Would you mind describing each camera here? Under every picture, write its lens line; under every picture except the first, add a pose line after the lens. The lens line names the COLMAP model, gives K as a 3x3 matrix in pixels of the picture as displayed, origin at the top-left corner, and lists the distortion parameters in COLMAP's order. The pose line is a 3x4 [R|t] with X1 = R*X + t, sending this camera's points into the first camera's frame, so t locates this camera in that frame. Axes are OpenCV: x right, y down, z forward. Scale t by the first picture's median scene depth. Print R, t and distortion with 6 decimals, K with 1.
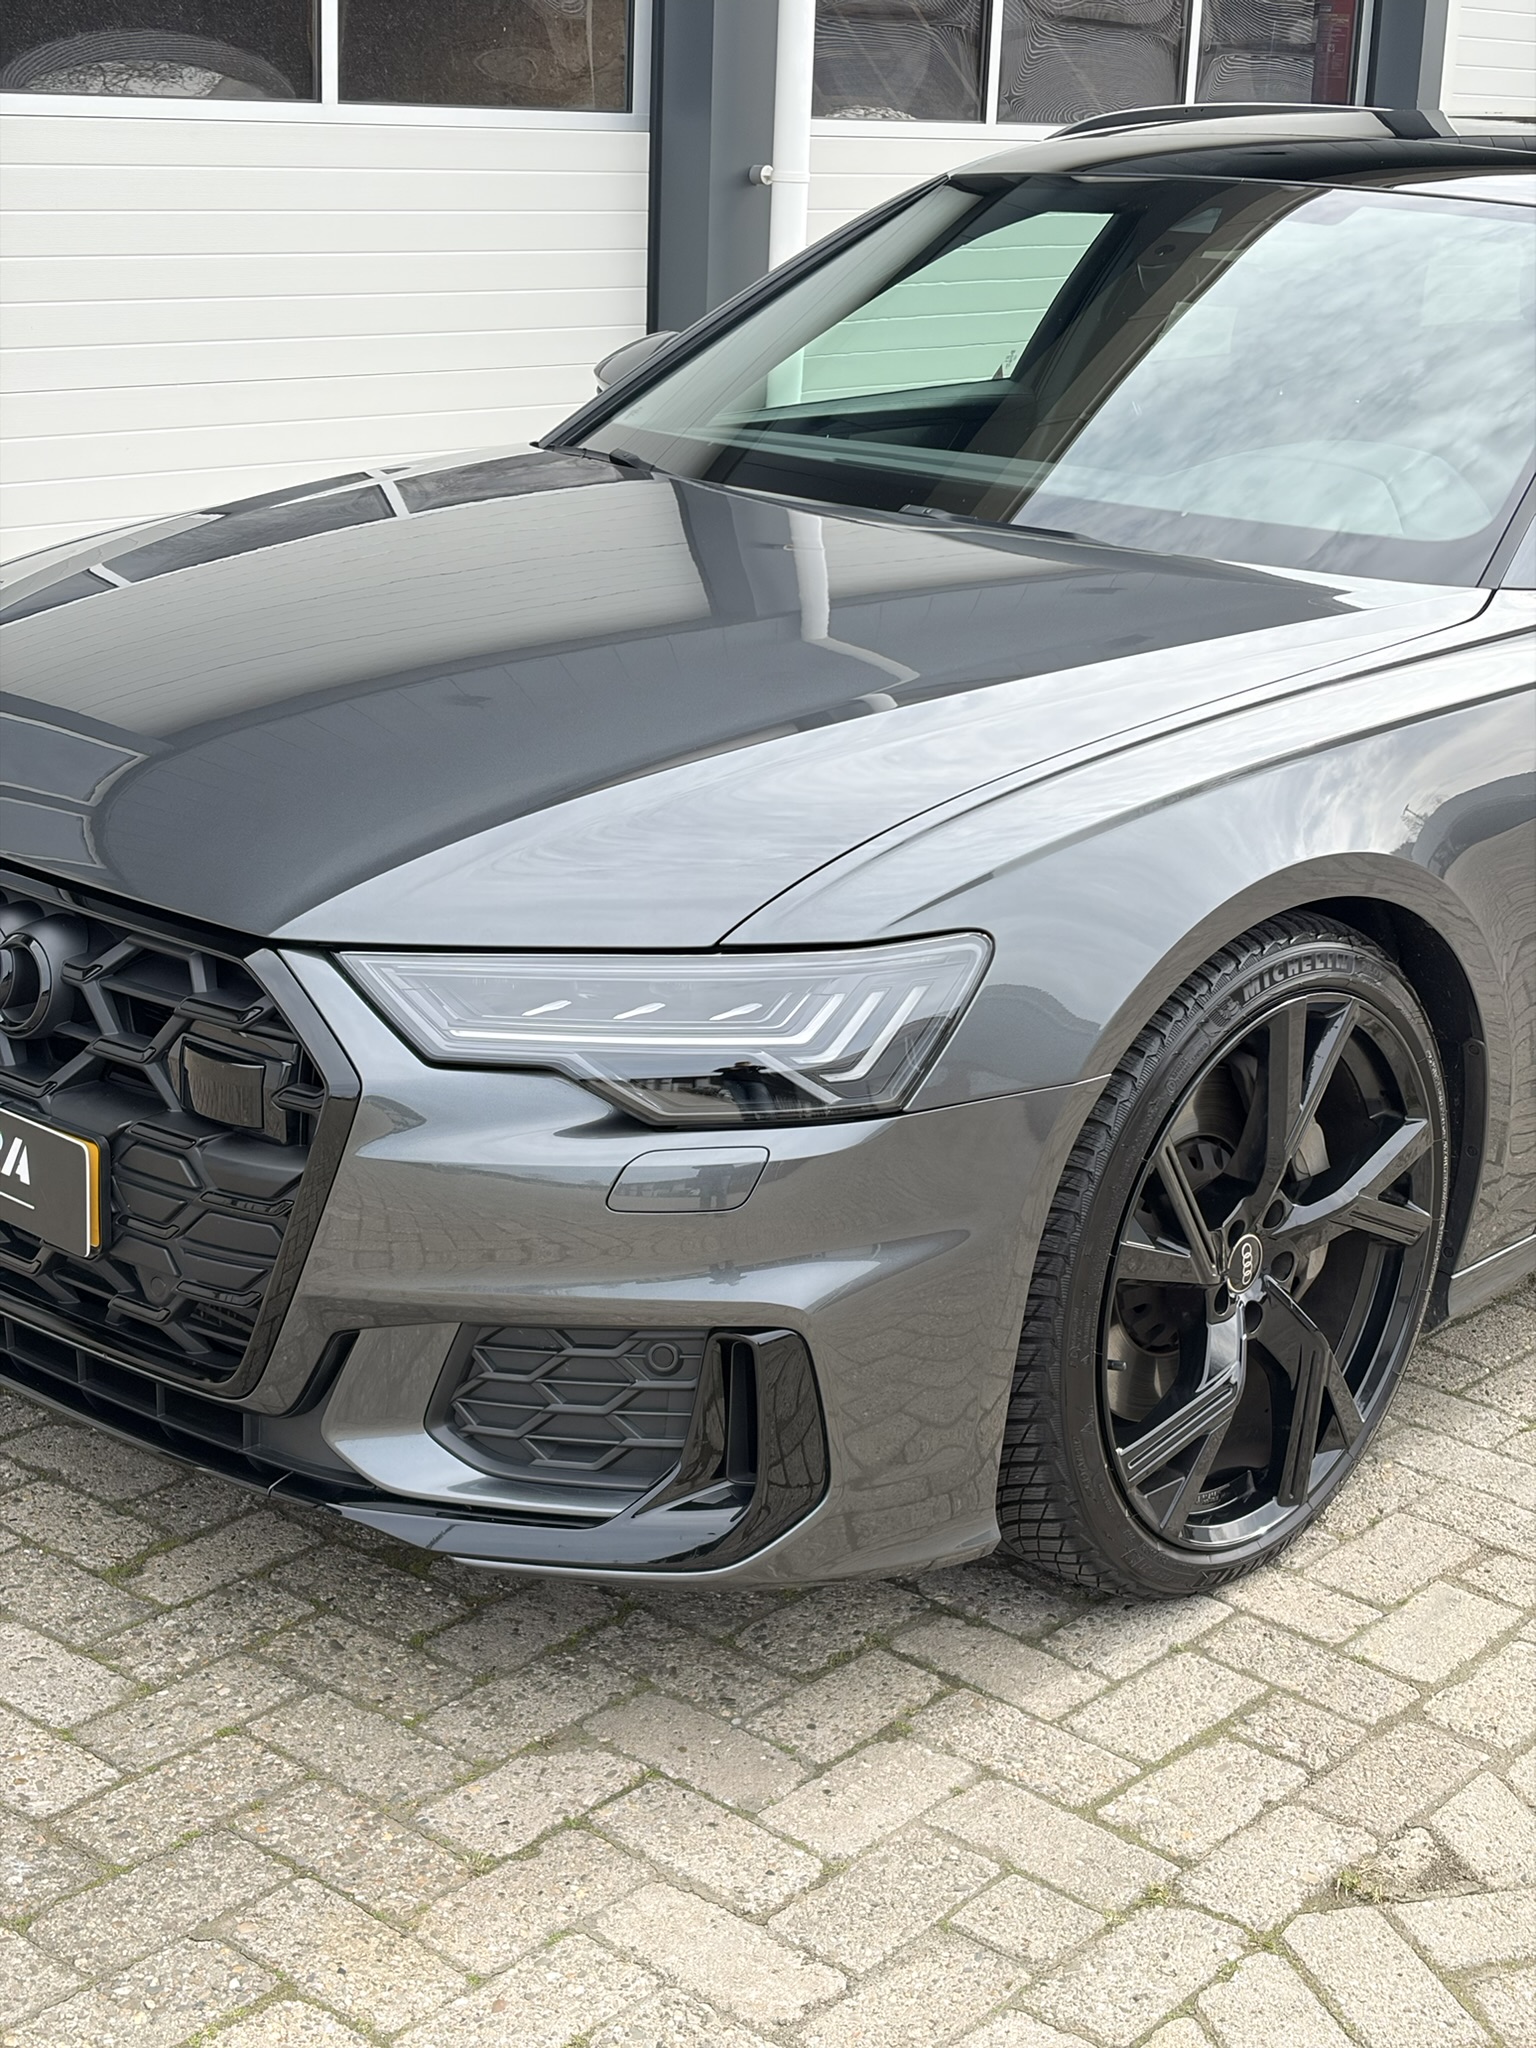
lens RADIAL K [[2949.1, 0, 768.0], [0, 2949.1, 1024.0], [0, 0, 1]] dist [0.095654, -0.096104]
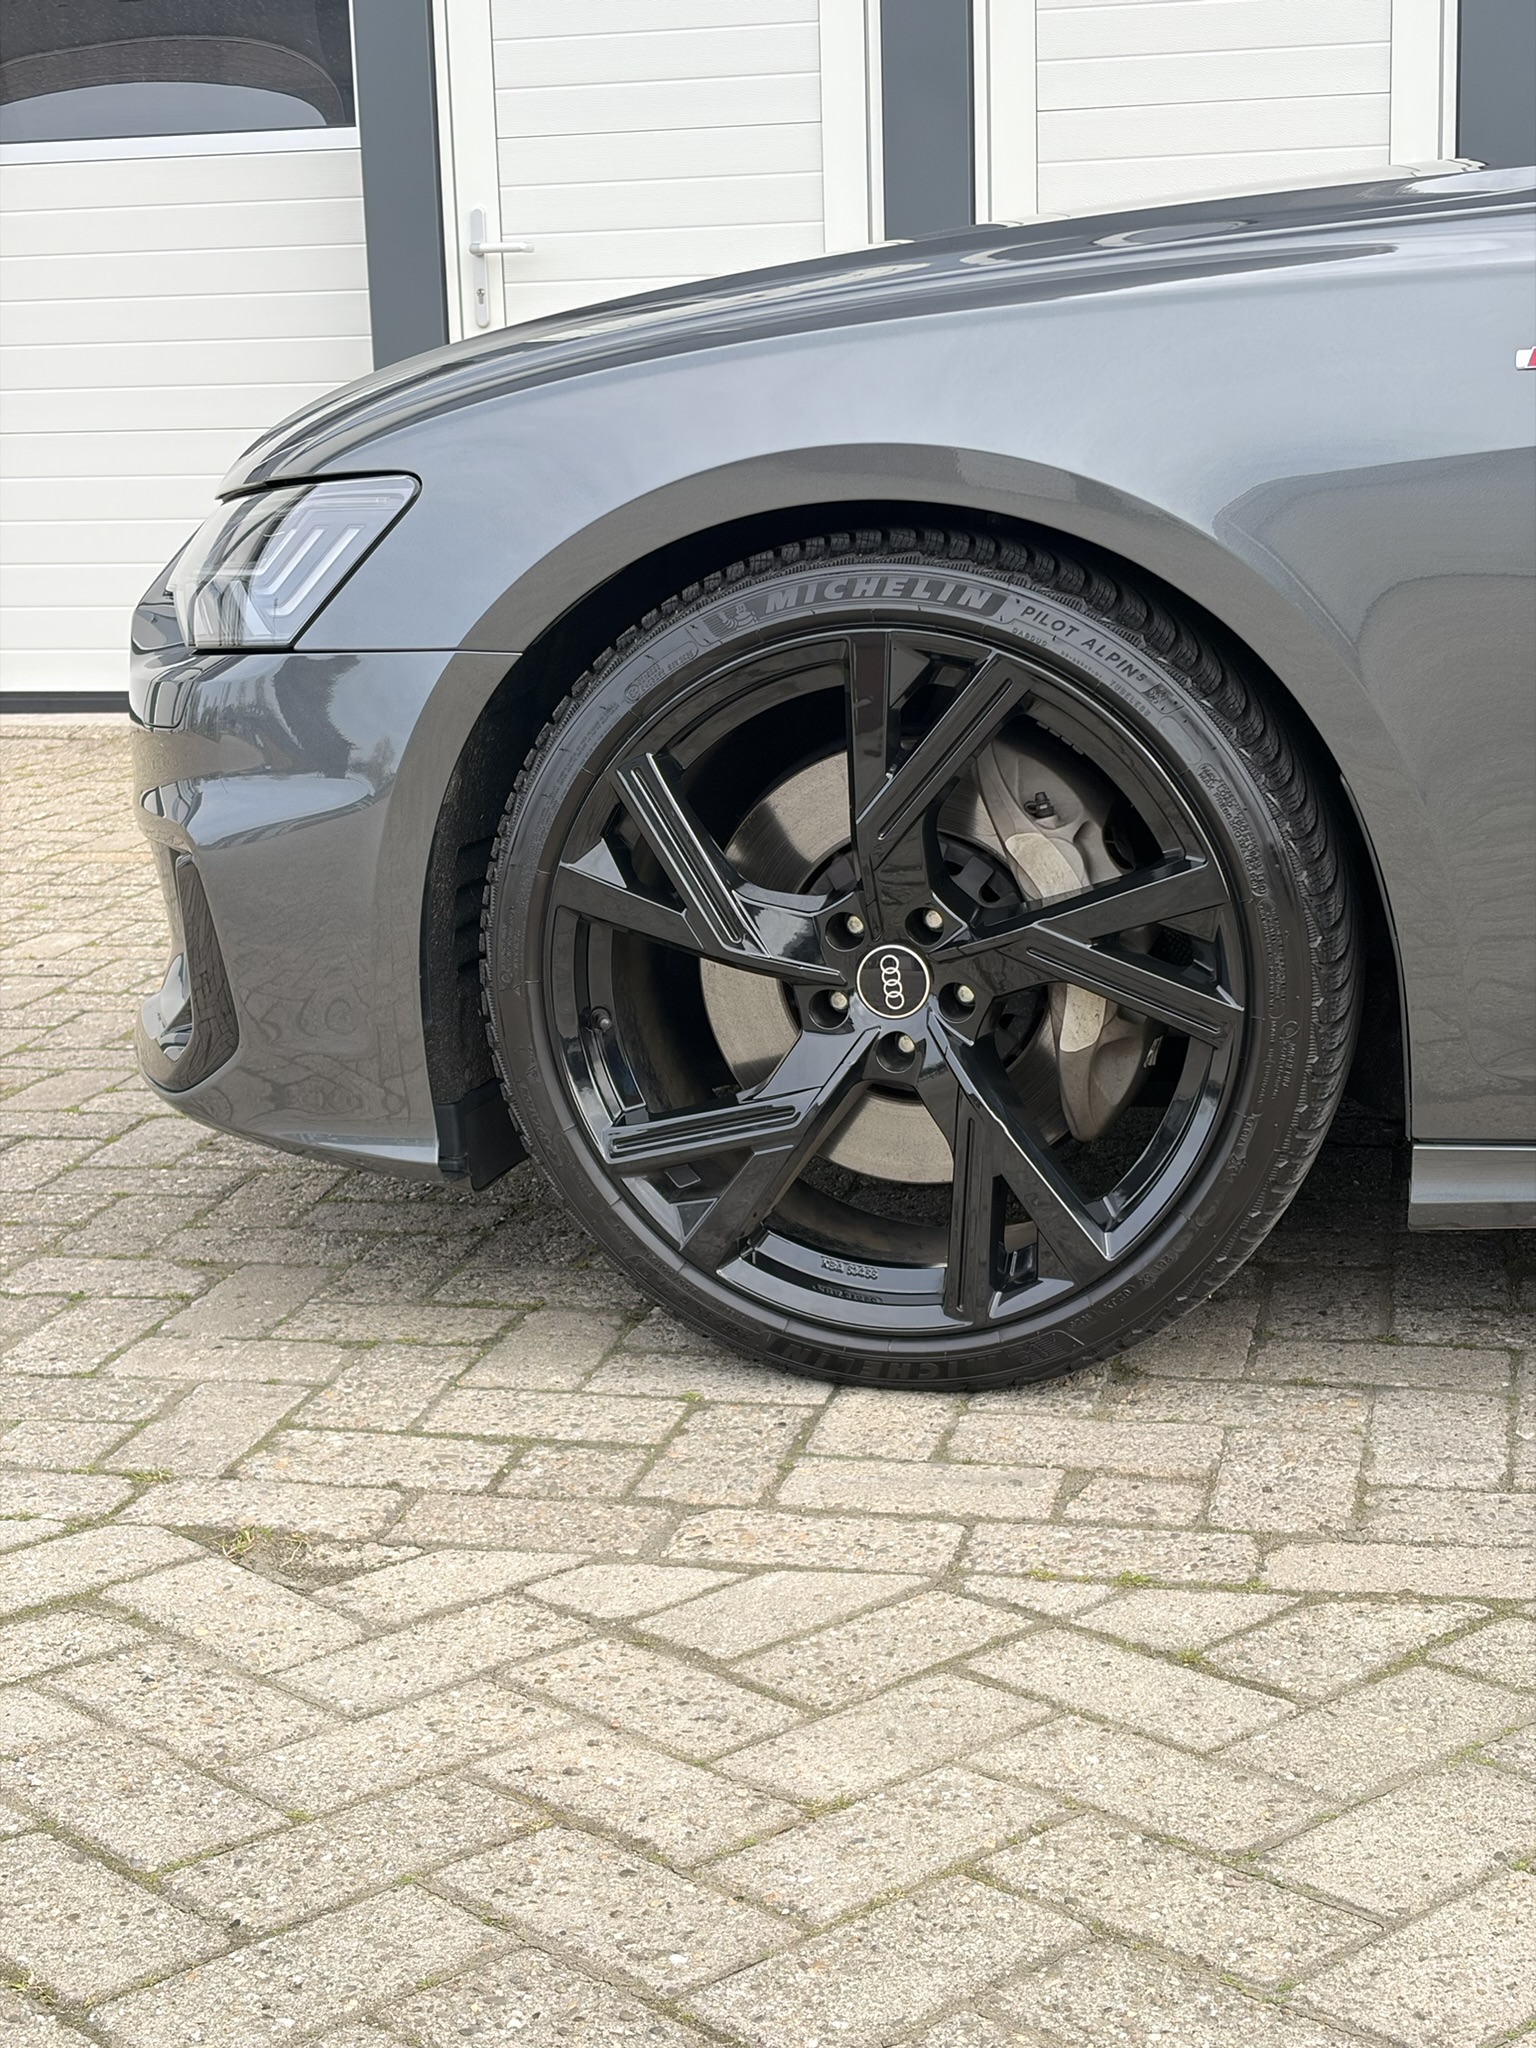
lens RADIAL K [[2949.1, 0, 768.0], [0, 2949.1, 1024.0], [0, 0, 1]] dist [0.095654, -0.096104]
pose [[0.484063, 0.144553, -0.863010, 0.908903], [-0.203146, 0.977879, 0.049849, 0.064498], [0.851125, 0.151188, 0.502721, 0.619204]]
